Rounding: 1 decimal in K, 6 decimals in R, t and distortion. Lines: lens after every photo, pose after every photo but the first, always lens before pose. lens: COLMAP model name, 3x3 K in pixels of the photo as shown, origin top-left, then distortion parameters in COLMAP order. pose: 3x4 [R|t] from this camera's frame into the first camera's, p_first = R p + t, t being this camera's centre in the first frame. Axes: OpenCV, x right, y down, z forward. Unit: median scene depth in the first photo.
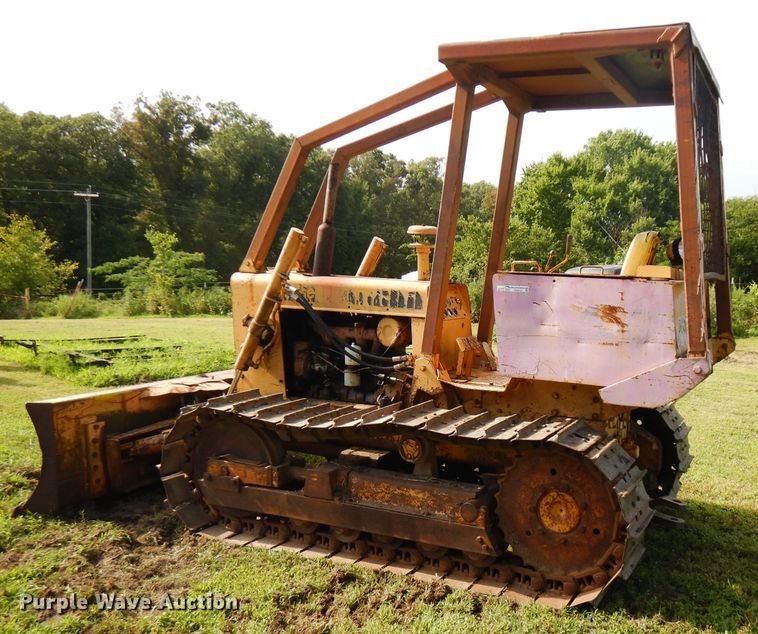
lens RADIAL K [[771.1, 0, 511.1], [0, 771.1, 361.5], [0, 0, 1]] dist [0.024388, 0.010648]
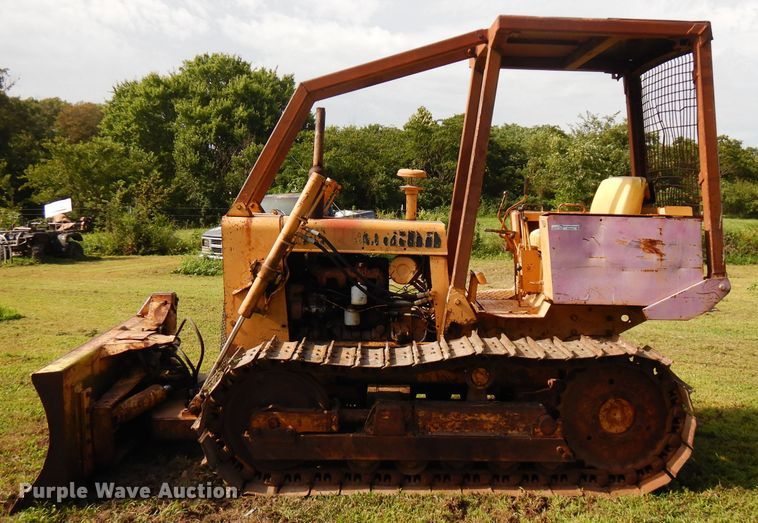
lens RADIAL K [[777.6, 0, 429.0], [0, 777.6, 247.2], [0, 0, 1]] dist [0.016530, 0.007837]
pose [[0.906473, -0.038803, 0.420478, -0.598318], [0.059533, 0.997567, -0.036283, -0.030622], [-0.418047, 0.057922, 0.906577, 0.024759]]
